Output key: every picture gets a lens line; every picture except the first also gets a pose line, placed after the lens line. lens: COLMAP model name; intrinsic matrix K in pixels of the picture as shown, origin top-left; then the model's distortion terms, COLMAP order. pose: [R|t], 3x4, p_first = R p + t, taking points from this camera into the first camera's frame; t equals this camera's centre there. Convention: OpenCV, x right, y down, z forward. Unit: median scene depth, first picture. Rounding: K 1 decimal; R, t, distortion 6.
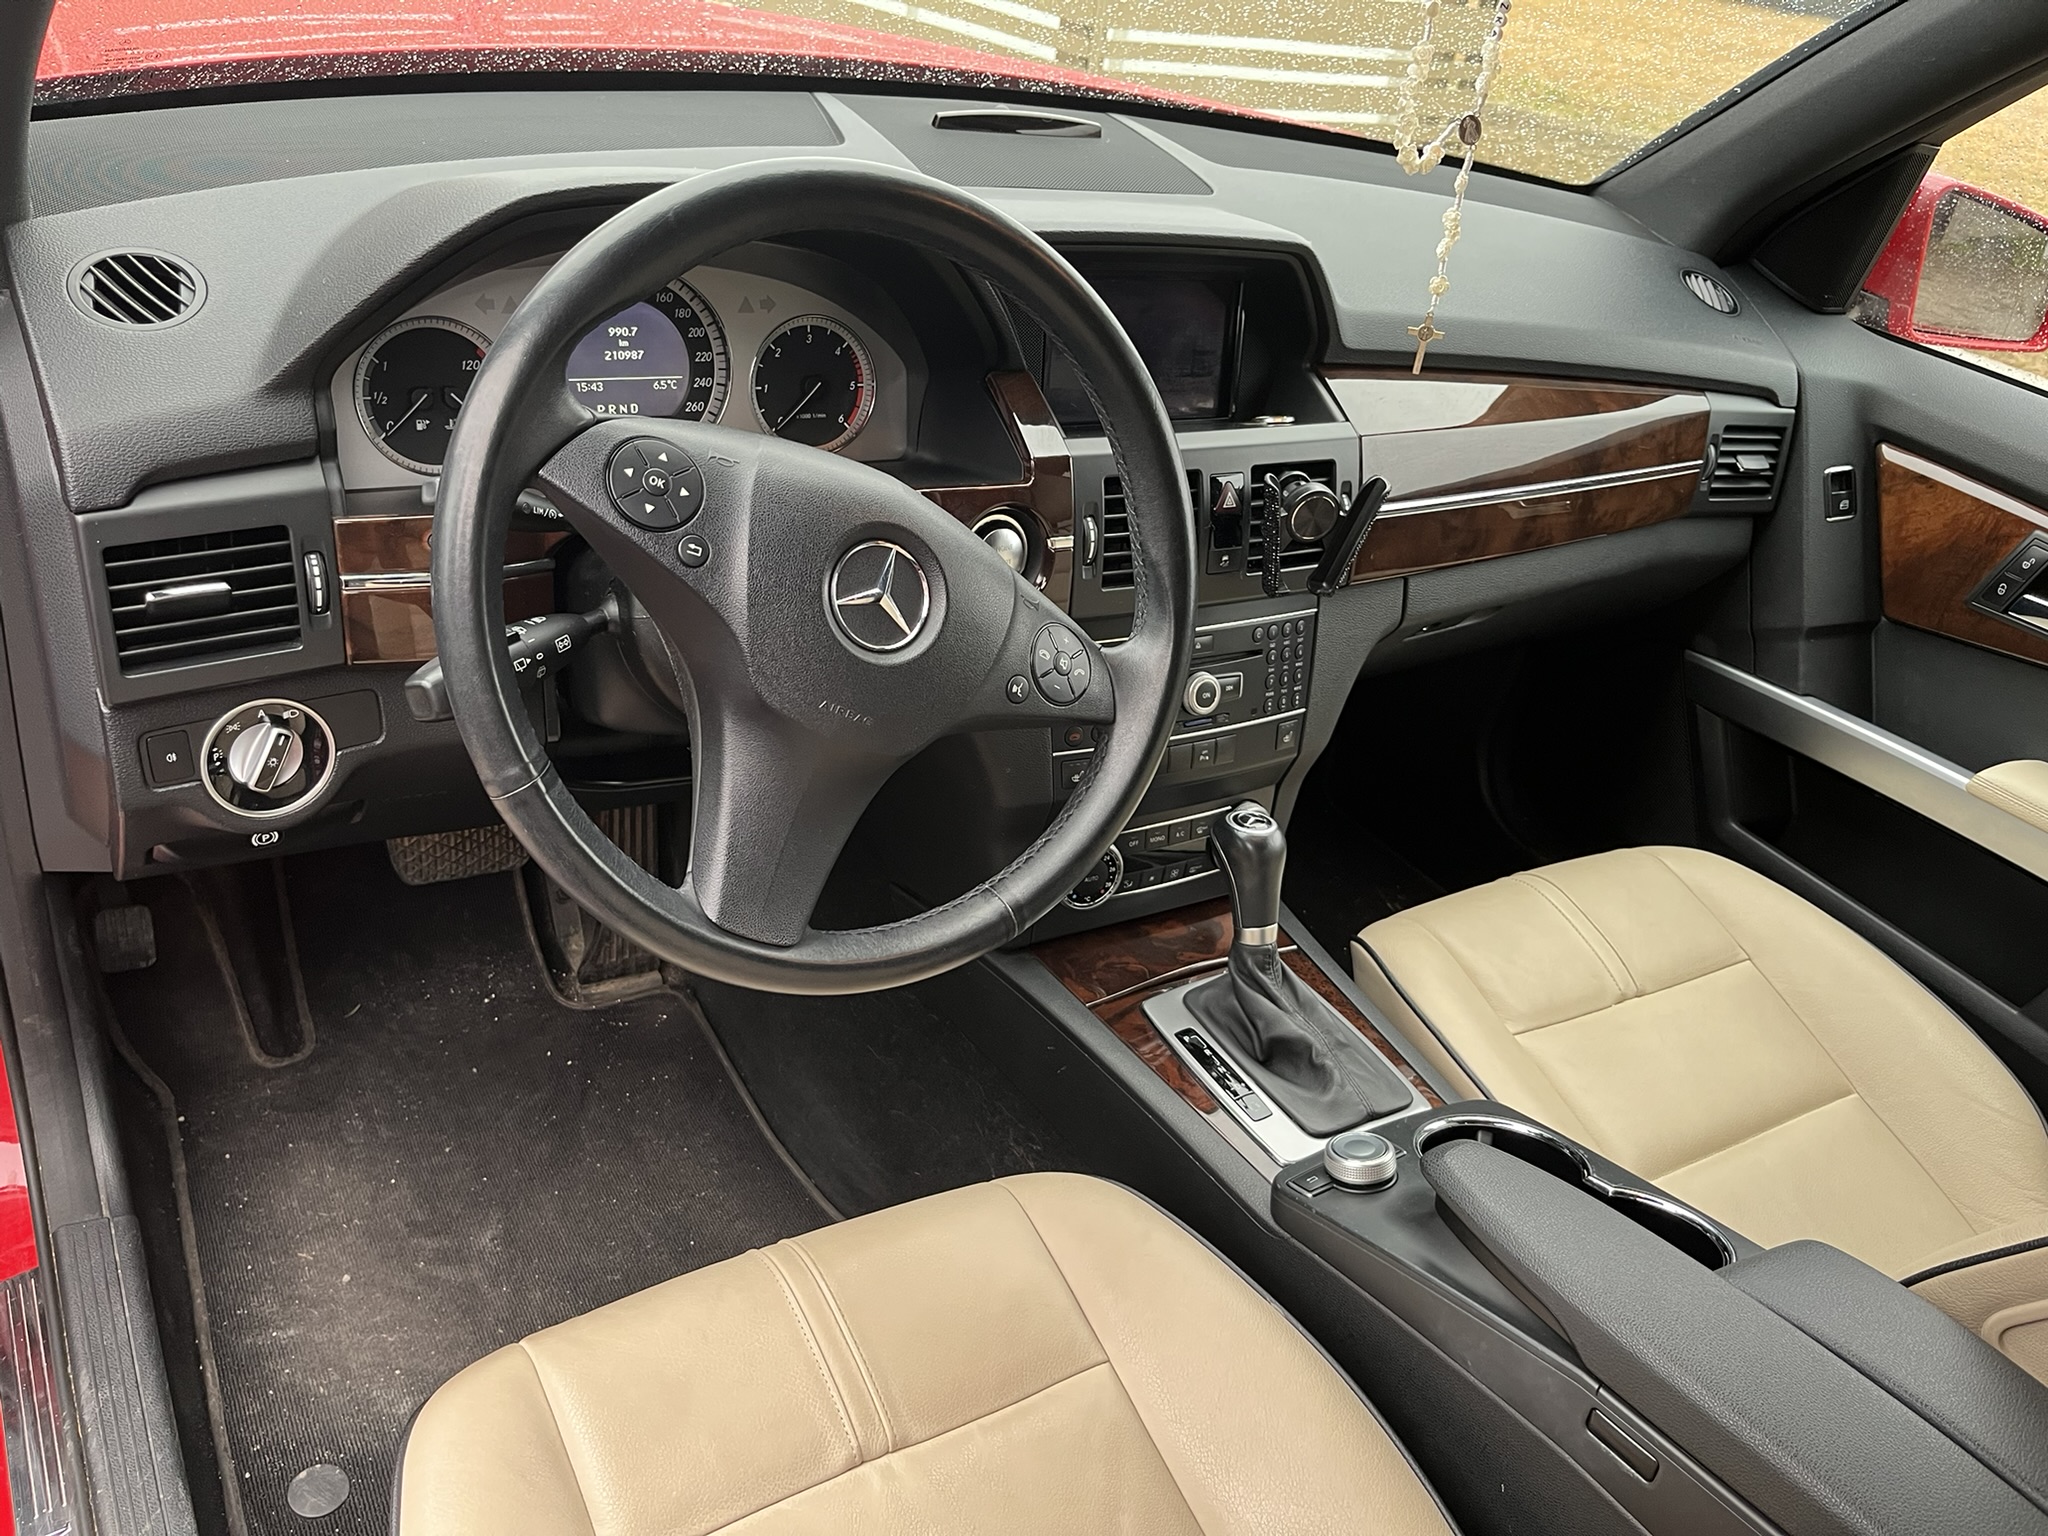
lens RADIAL K [[1543.7, 0, 1024.0], [0, 1543.7, 768.0], [0, 0, 1]] dist [0.028049, -0.000813]
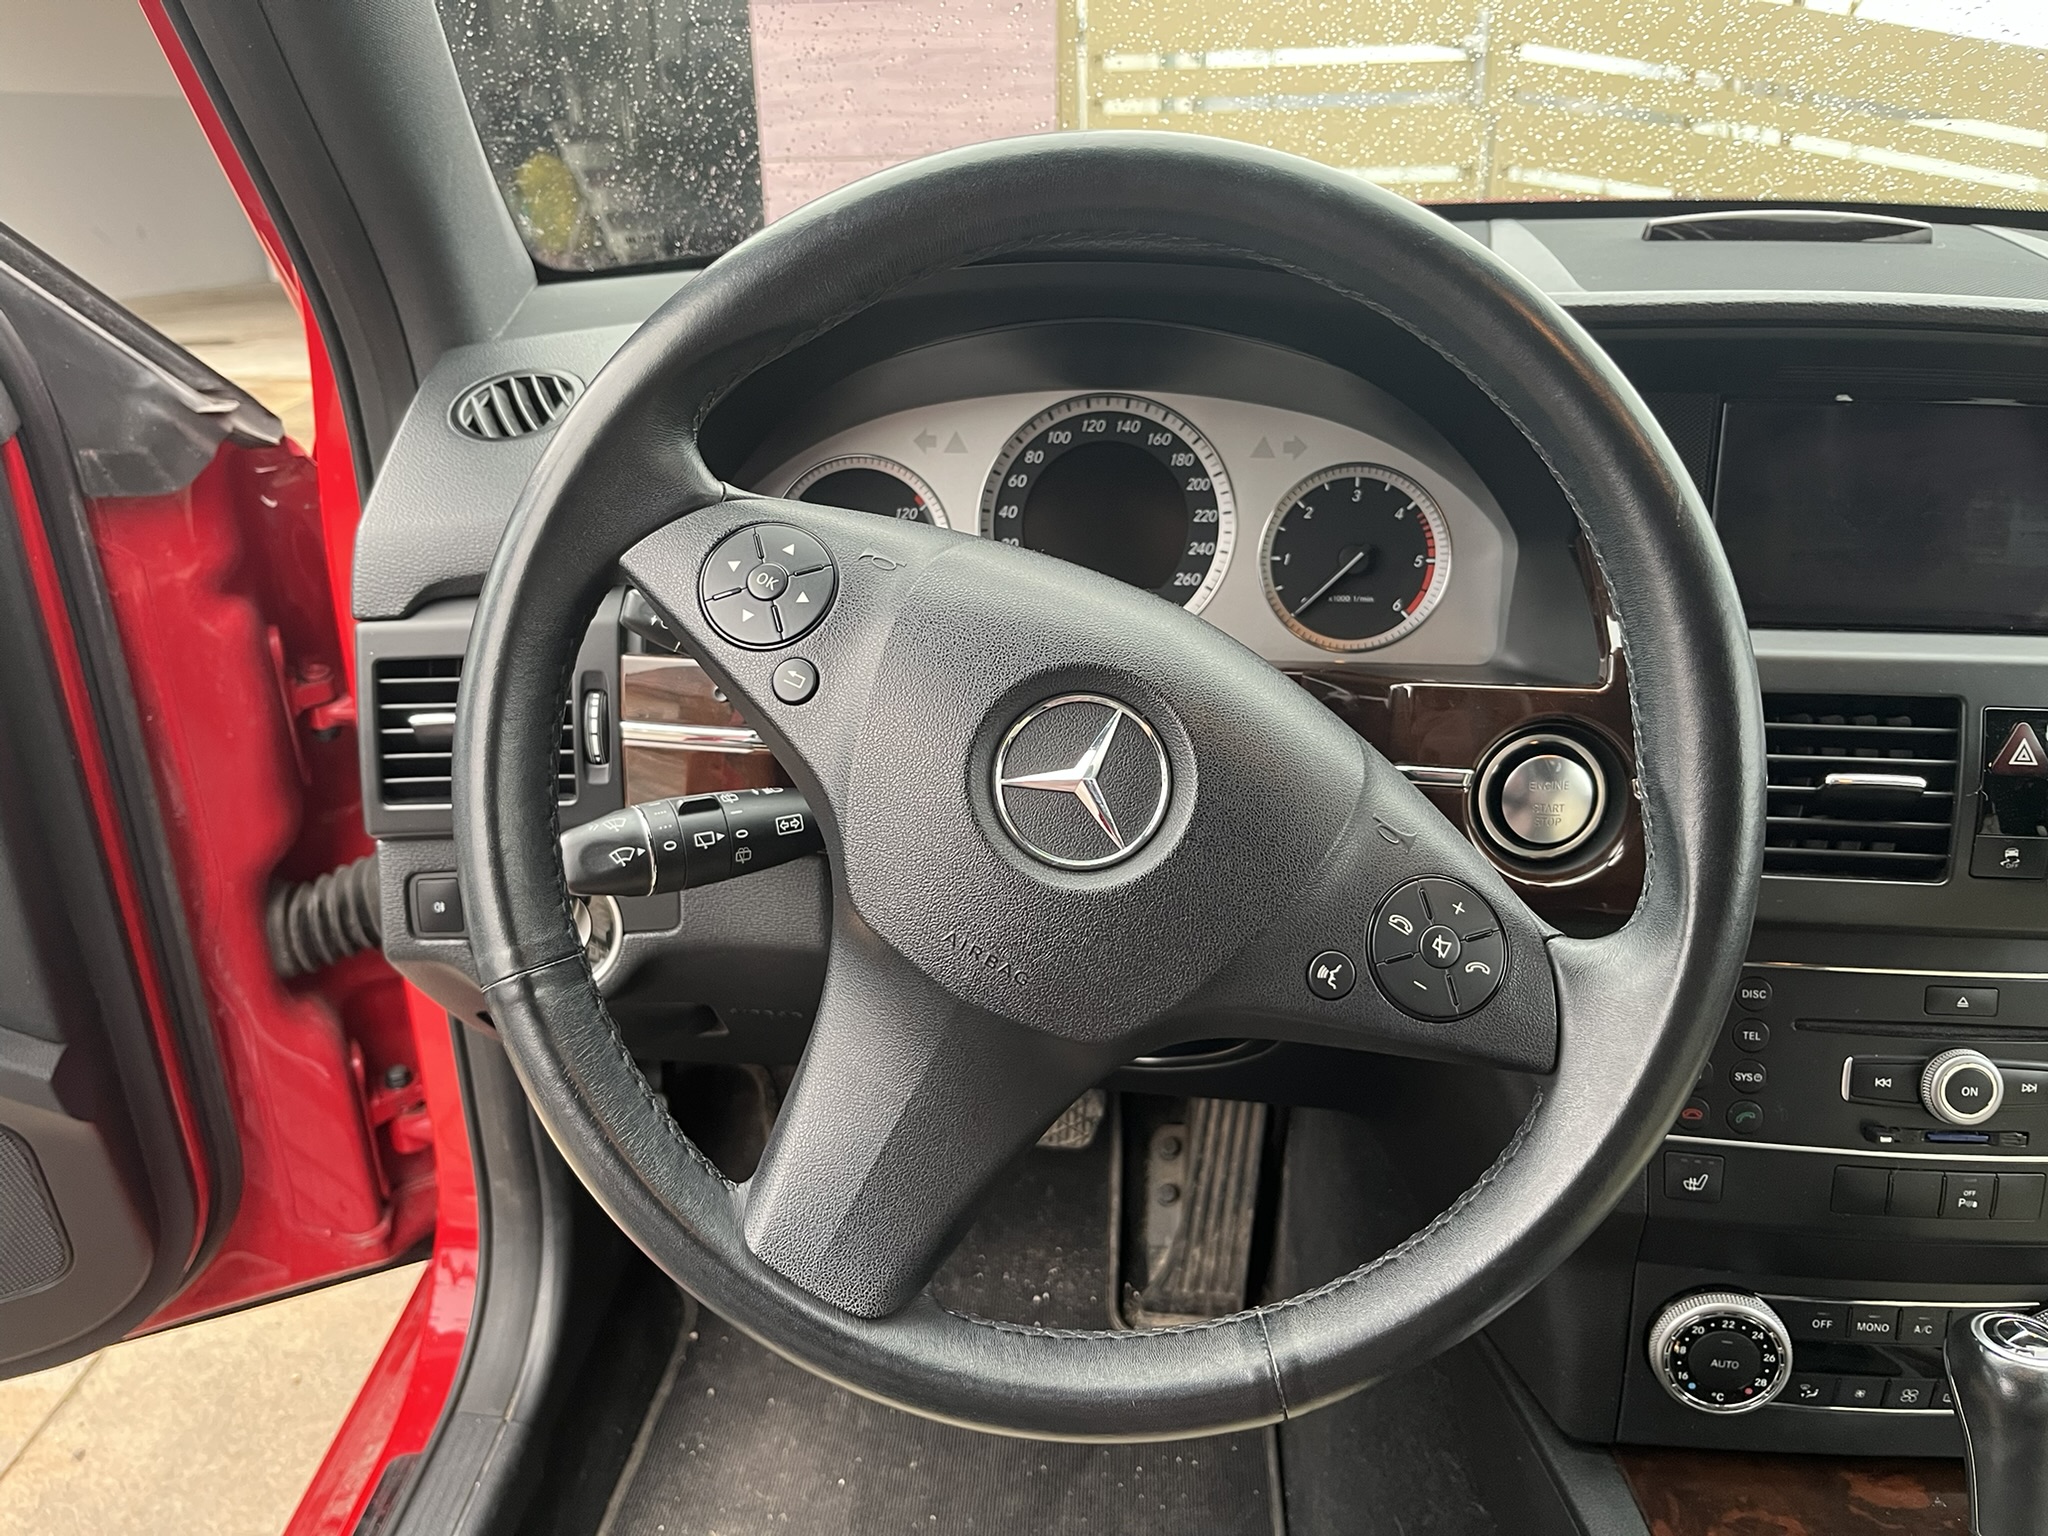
lens RADIAL K [[1571.4, 0, 978.3], [0, 1571.4, 765.3], [0, 0, 1]] dist [0.048834, -0.087324]
pose [[0.809704, 0.078363, -0.581582, 0.156103], [-0.190740, 0.972377, -0.134538, -0.016988], [0.554975, 0.219867, 0.802285, 0.316606]]
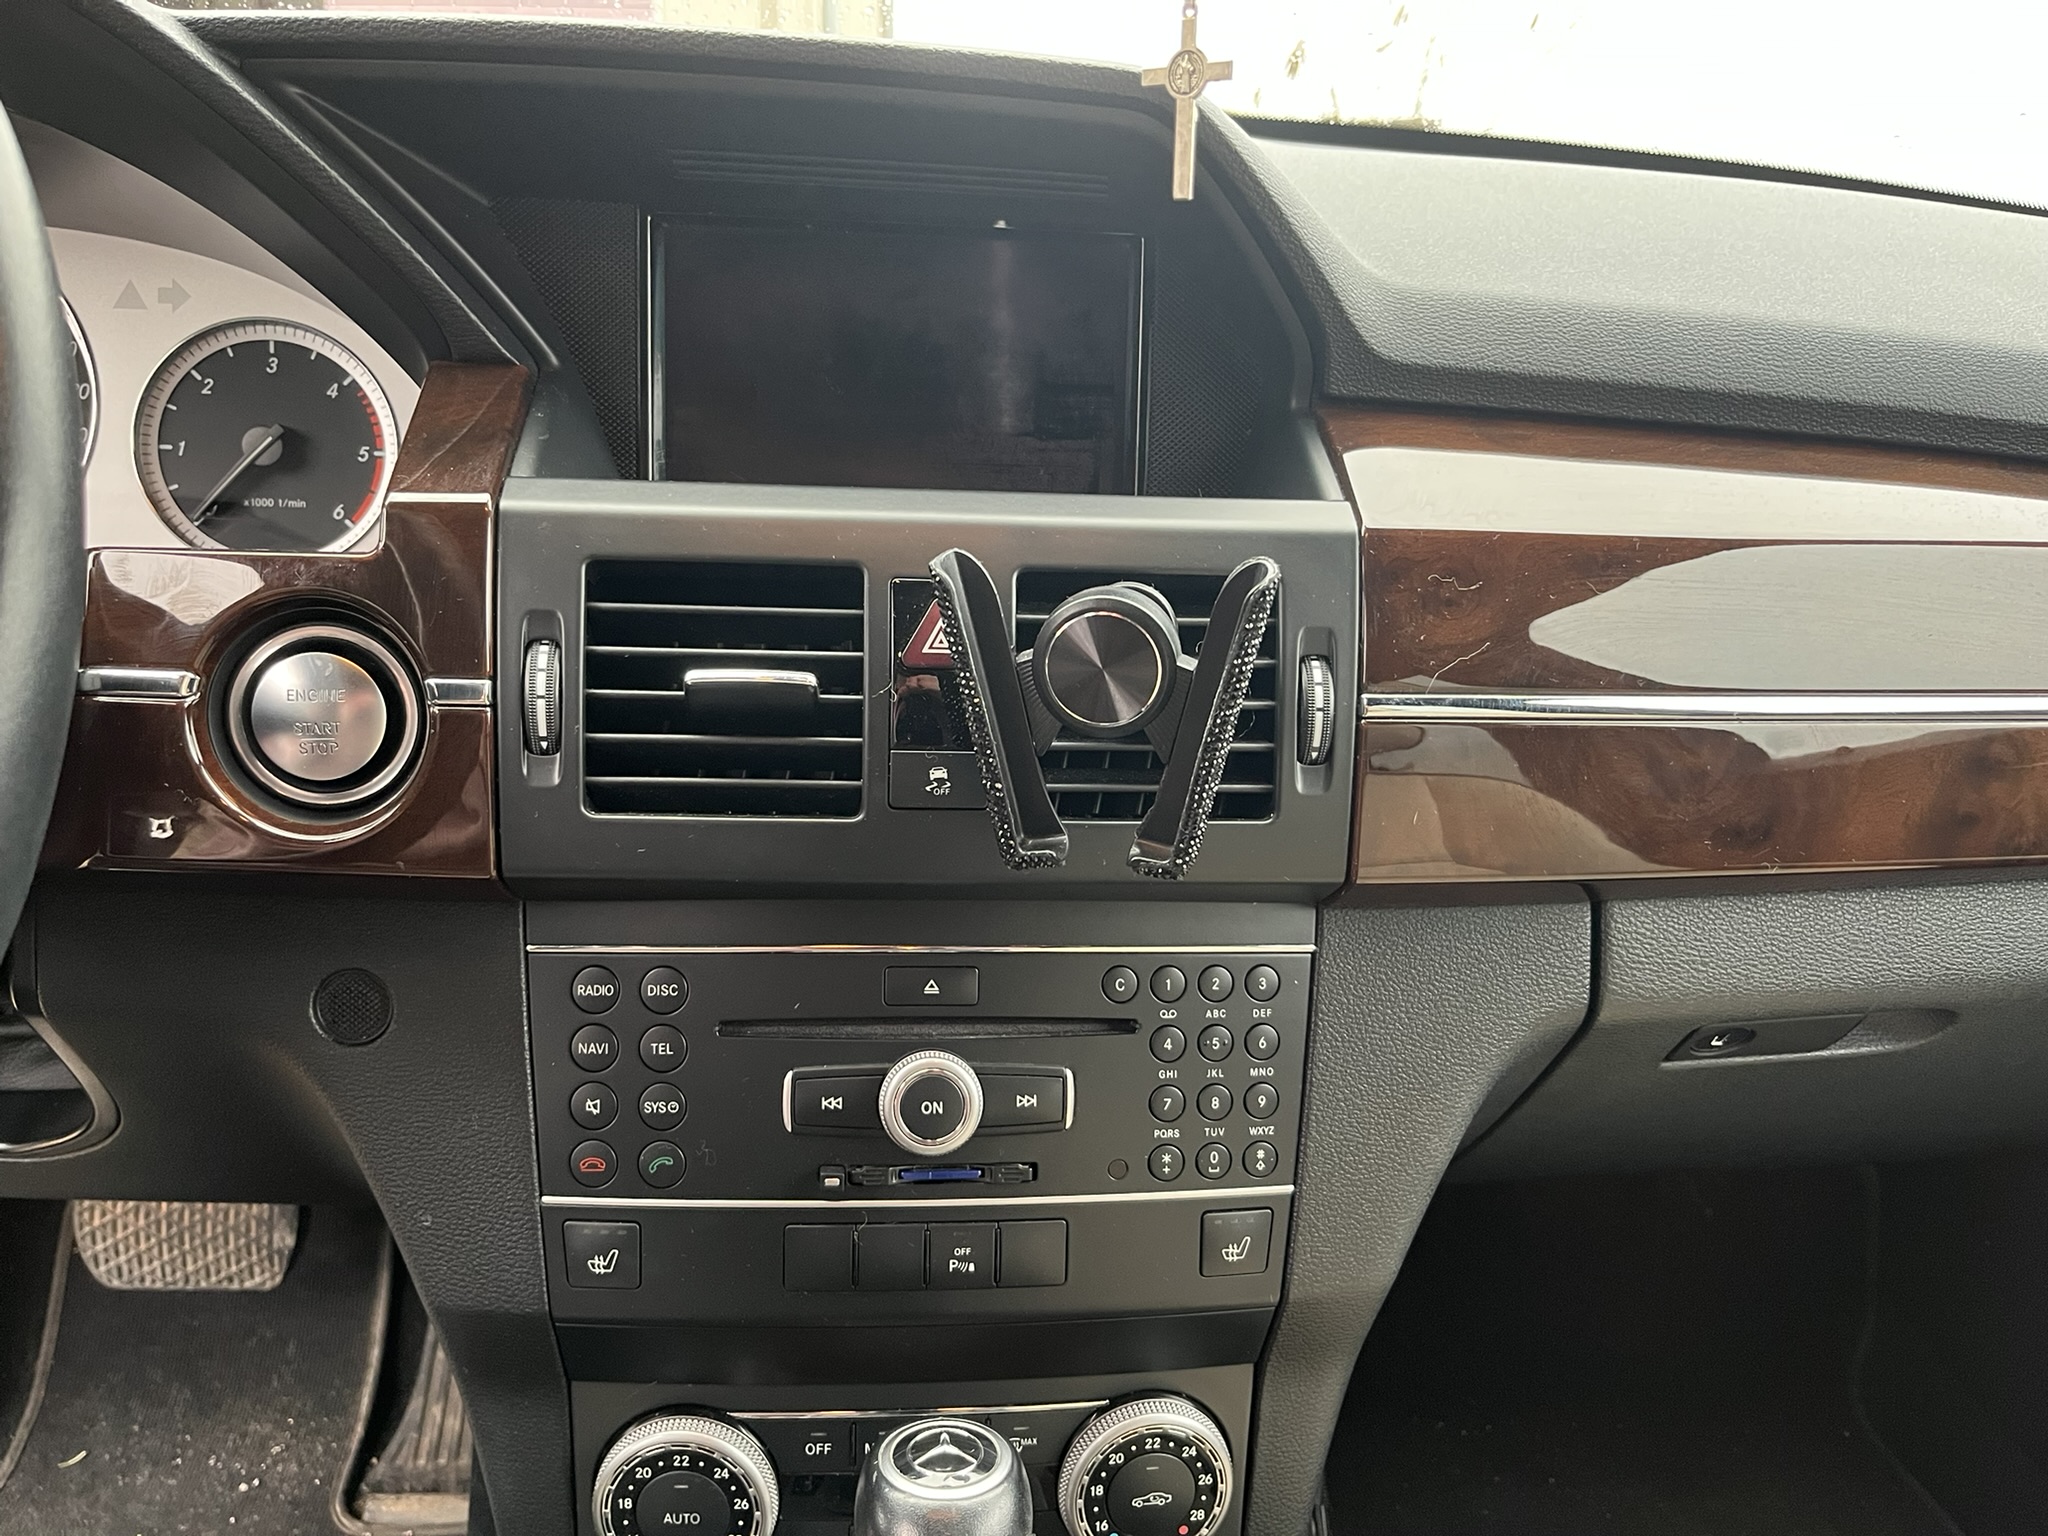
lens RADIAL K [[1622.3, 0, 921.7], [0, 1622.3, 757.2], [0, 0, 1]] dist [0.064519, -0.140864]
pose [[0.896395, 0.017986, -0.442890, 0.319183], [-0.139012, 0.960175, -0.242362, -0.032565], [0.420893, 0.278819, 0.863197, 0.612155]]
